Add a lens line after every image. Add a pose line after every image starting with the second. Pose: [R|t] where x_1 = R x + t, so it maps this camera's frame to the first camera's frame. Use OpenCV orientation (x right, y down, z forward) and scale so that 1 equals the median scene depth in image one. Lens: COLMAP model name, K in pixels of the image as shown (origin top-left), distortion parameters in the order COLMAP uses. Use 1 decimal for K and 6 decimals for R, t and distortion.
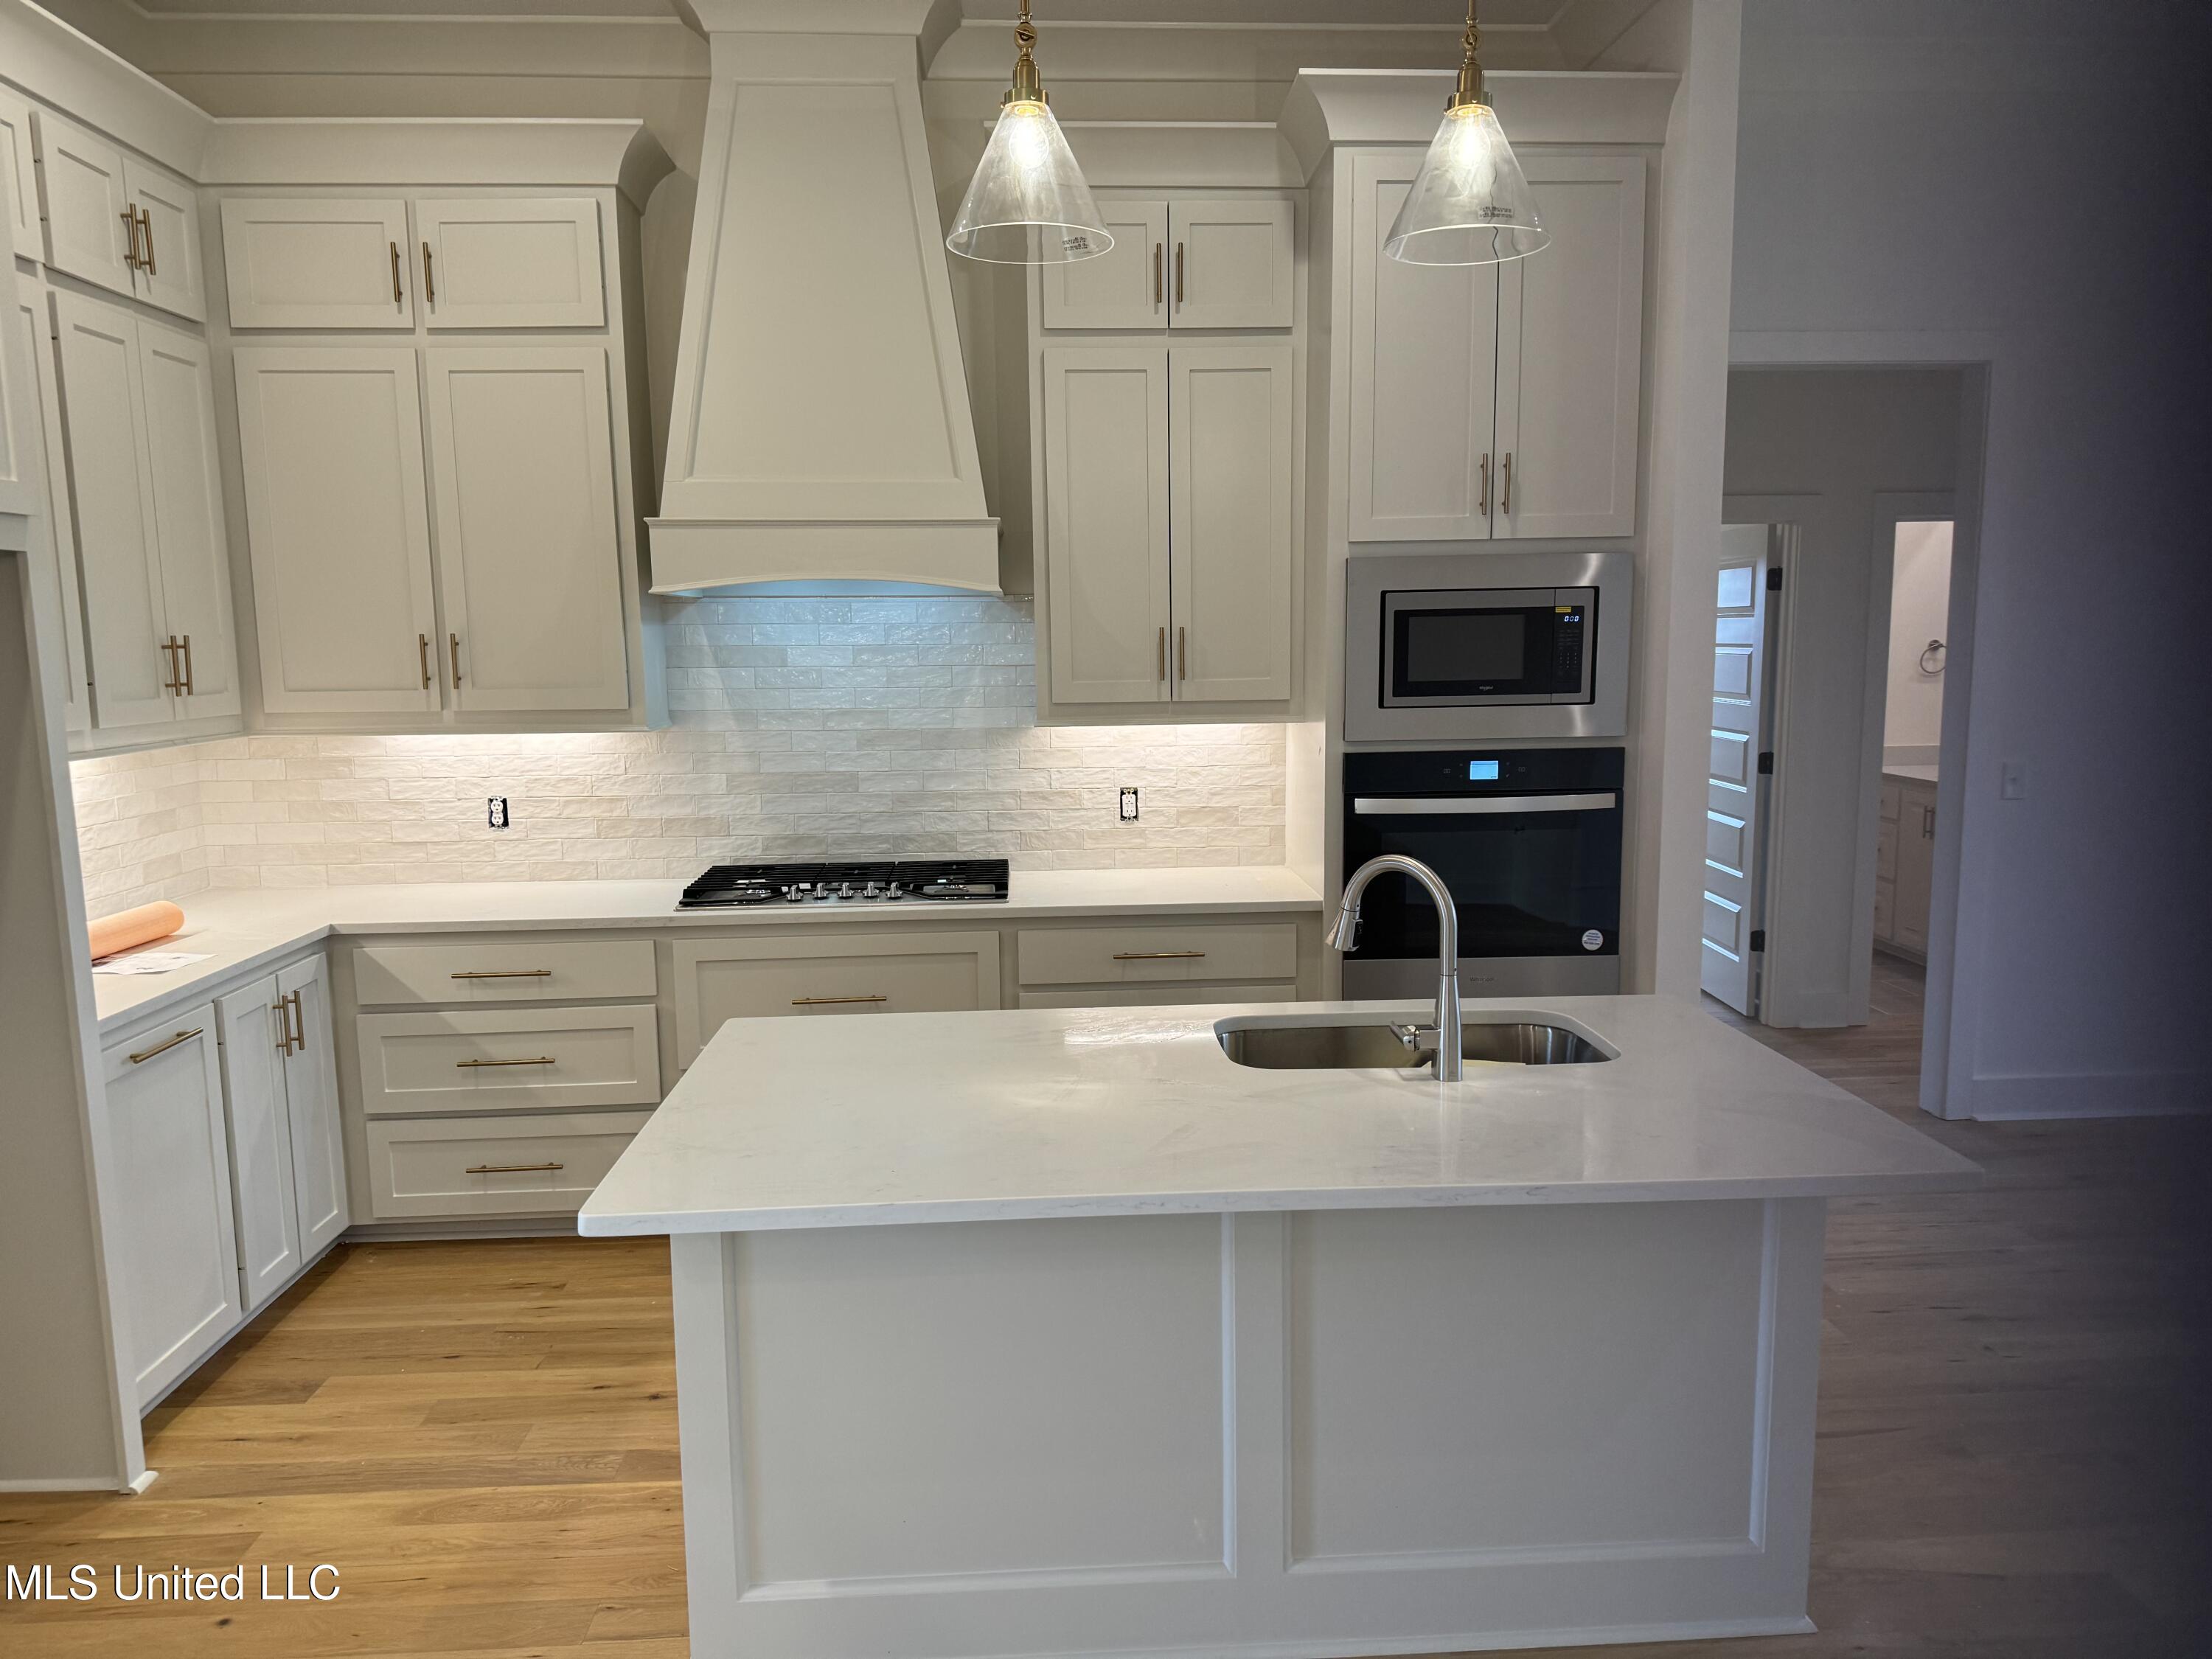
lens RADIAL K [[1541.2, 0, 1106.0], [0, 1541.2, 829.5], [0, 0, 1]] dist [0.071275, -0.078594]
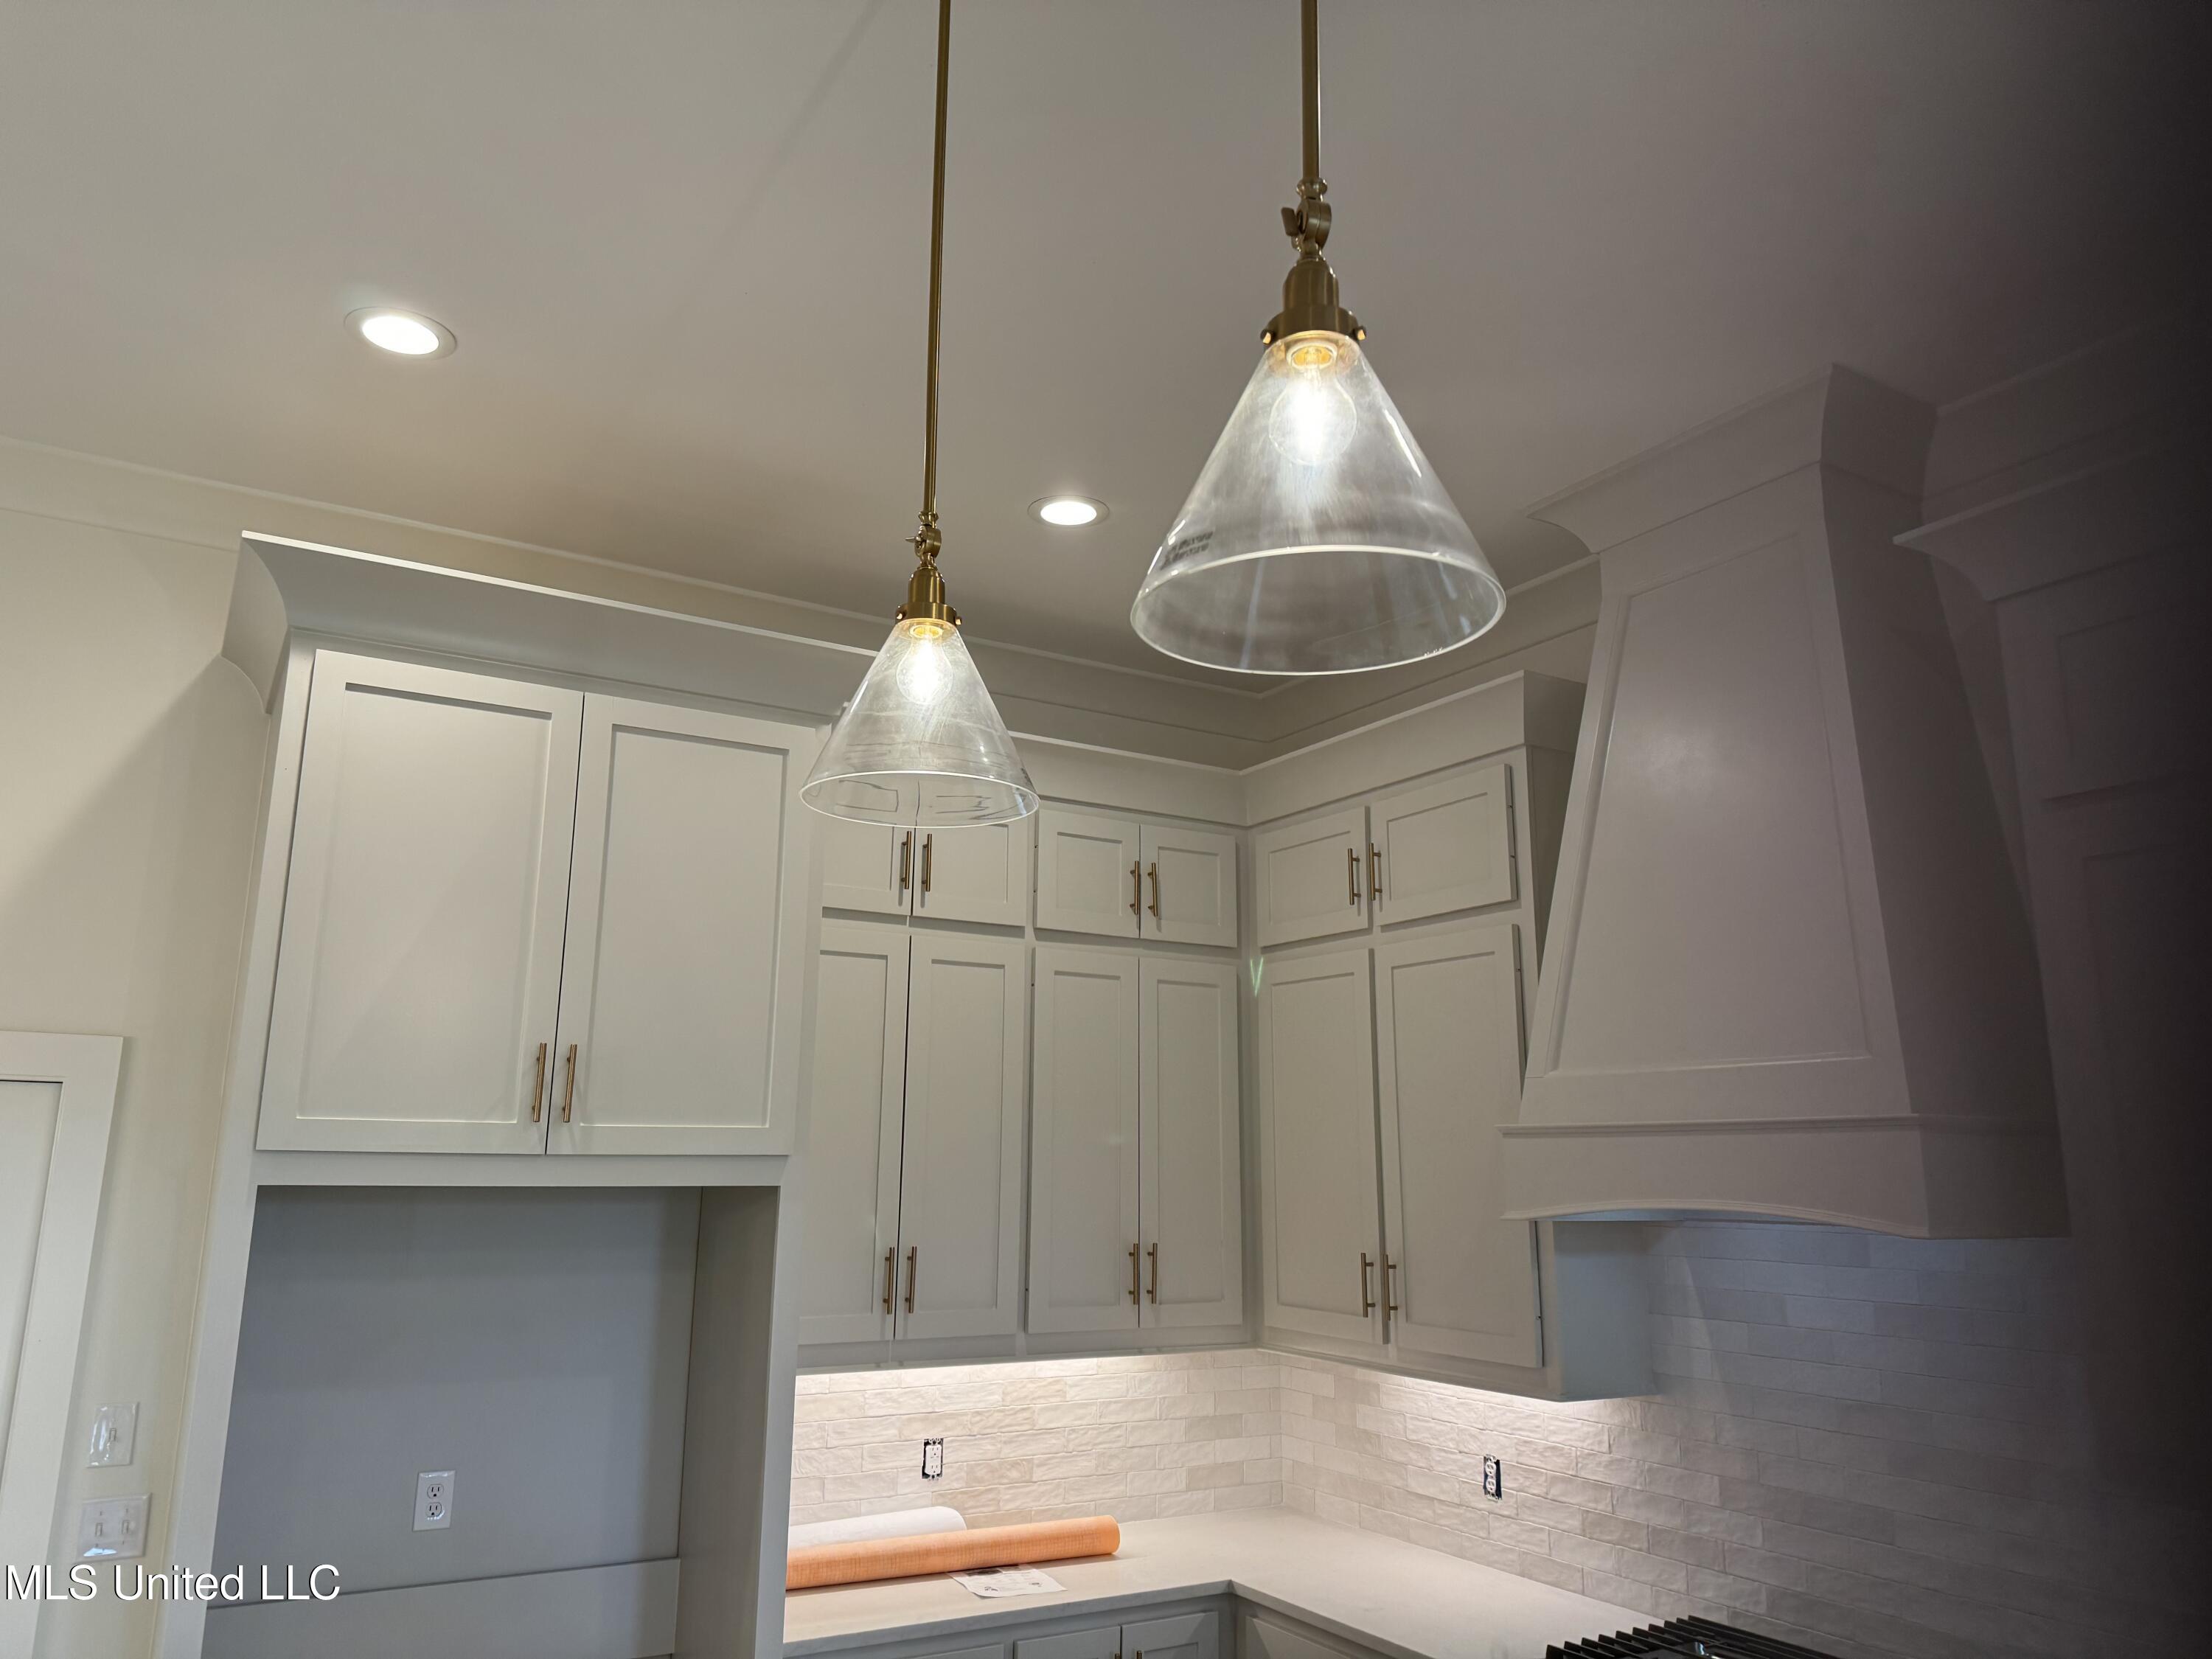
lens RADIAL K [[1534.0, 0, 1094.6], [0, 1534.0, 805.9], [0, 0, 1]] dist [0.115728, -0.218972]
pose [[0.466570, -0.185015, -0.864917, 0.314345], [-0.130388, 0.952806, -0.274151, -0.103725], [0.874821, 0.240685, 0.420427, 0.414005]]
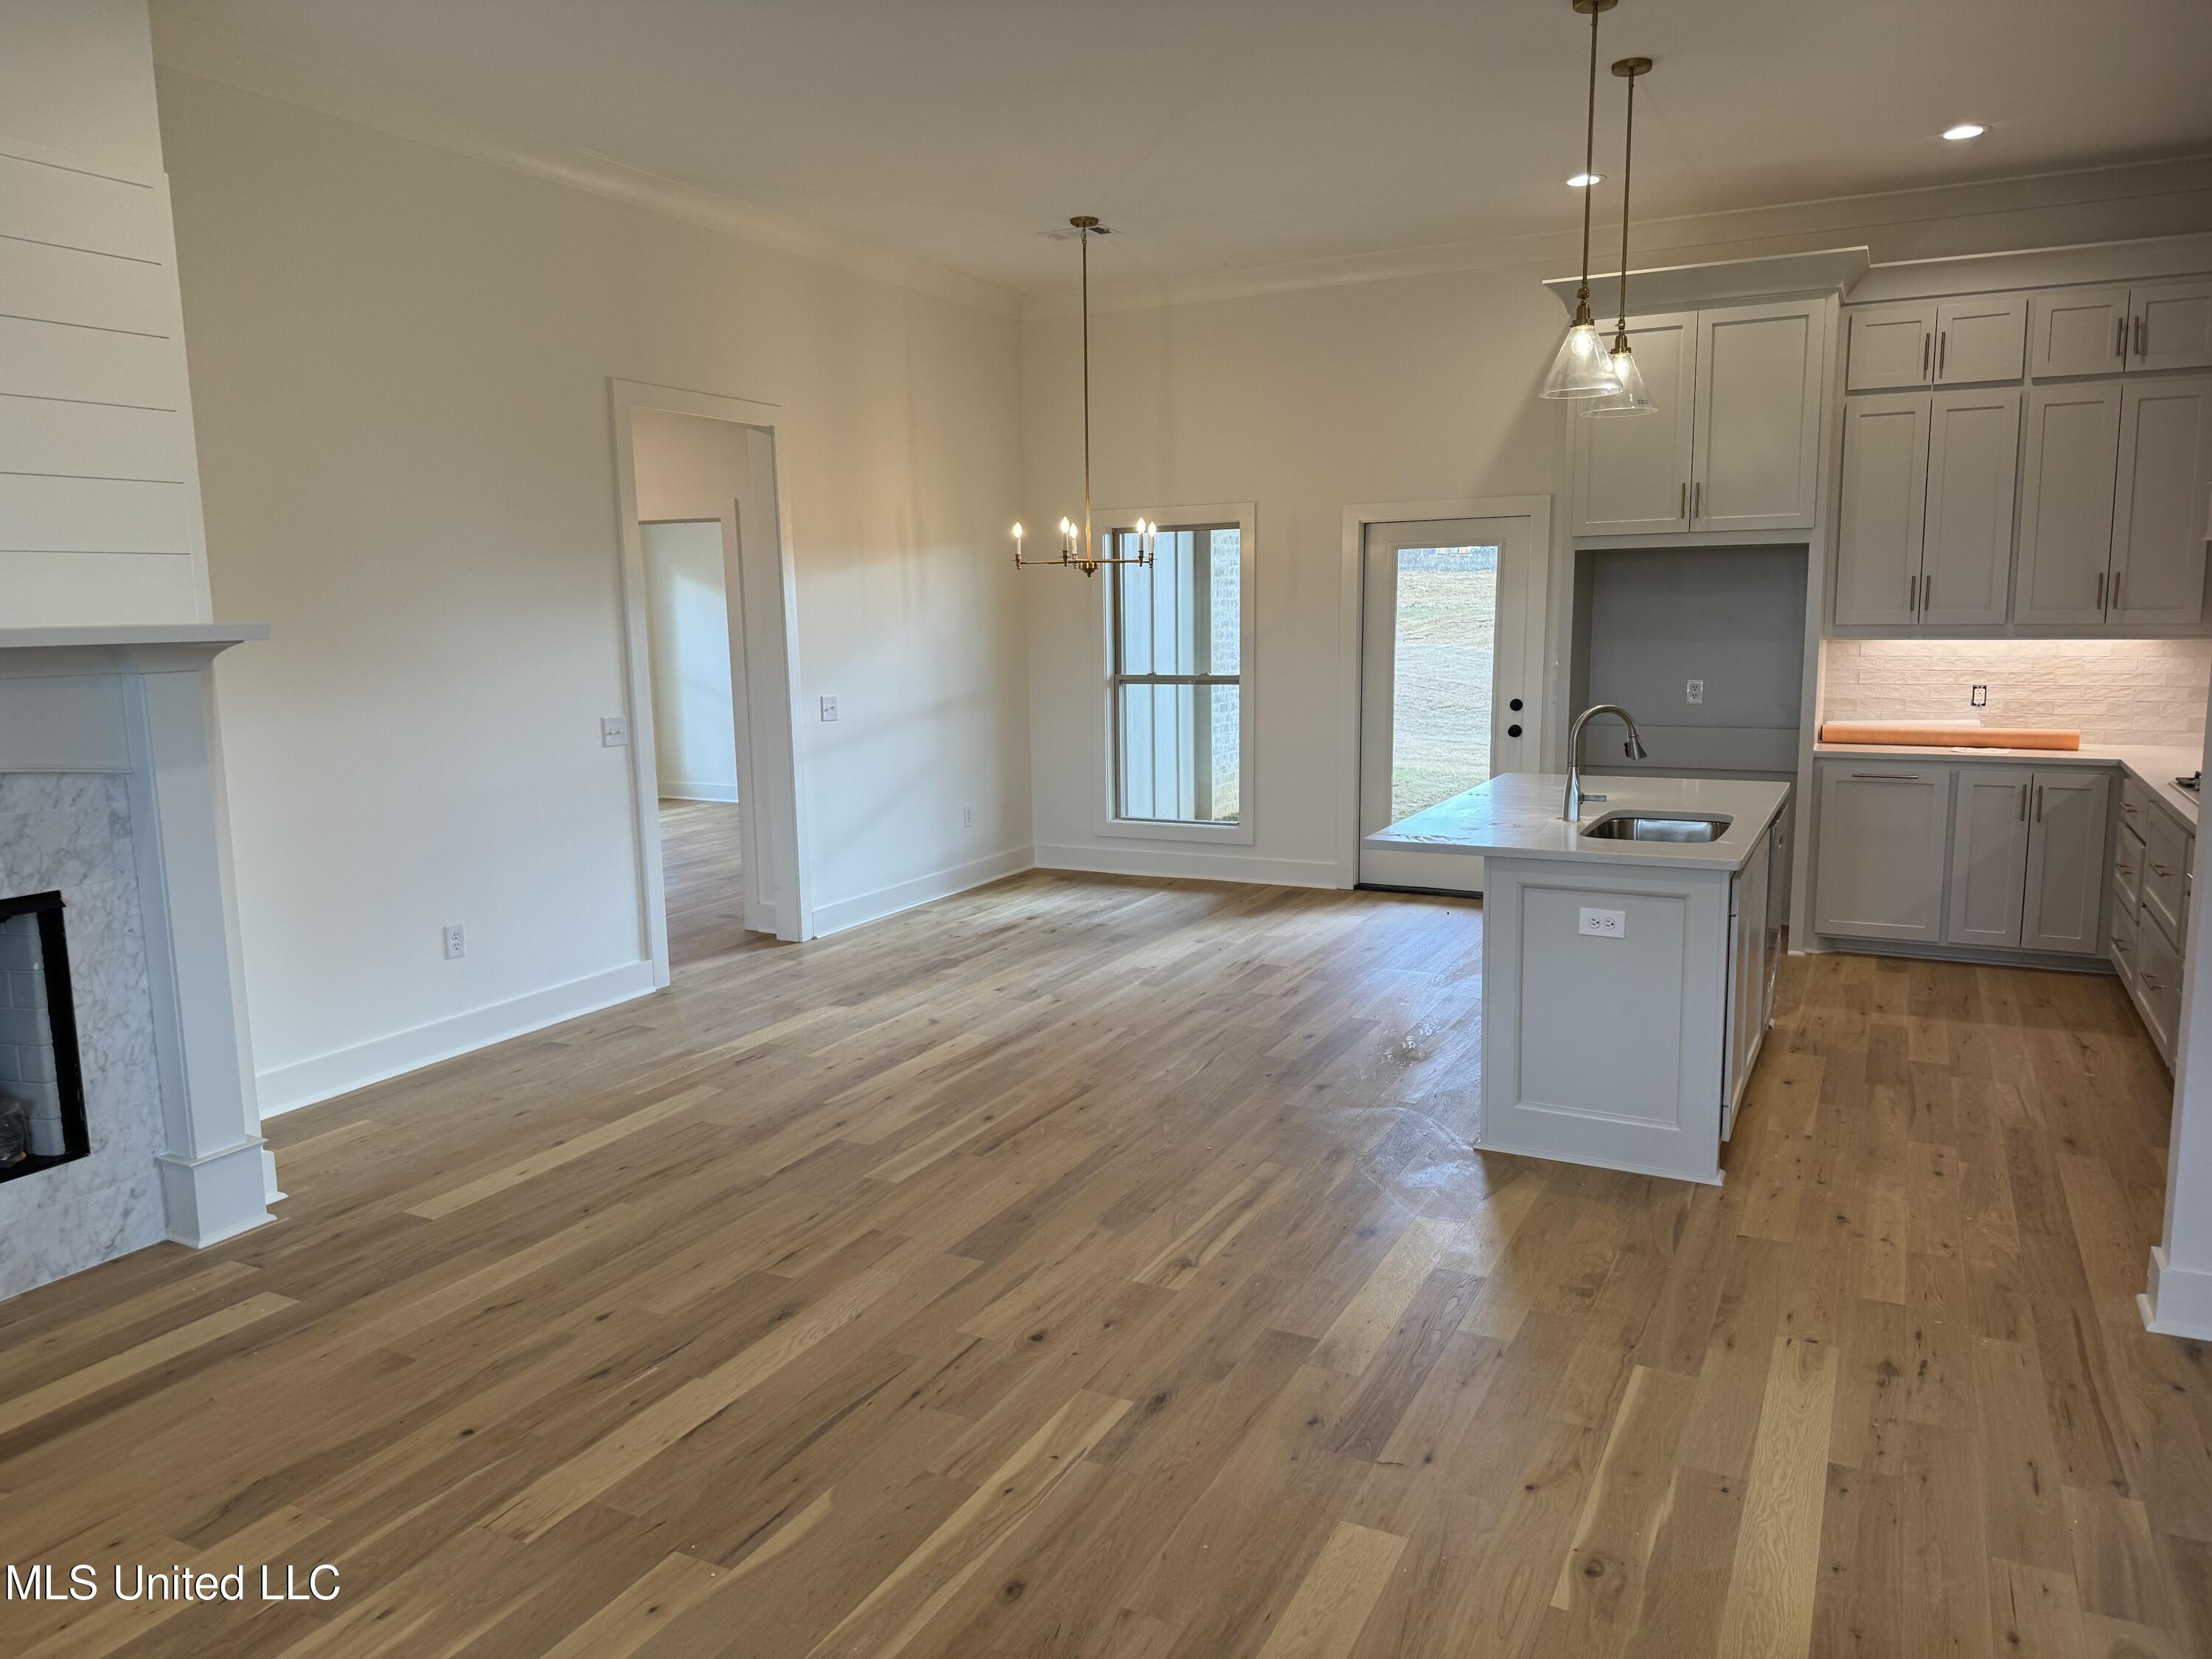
lens RADIAL K [[1541.2, 0, 1106.0], [0, 1541.2, 829.5], [0, 0, 1]] dist [0.071275, -0.078594]
pose [[-0.495851, 0.149775, -0.855394, 1.263158], [-0.090884, 0.970655, 0.222639, -0.119515], [0.863639, 0.188137, -0.467689, 0.816270]]
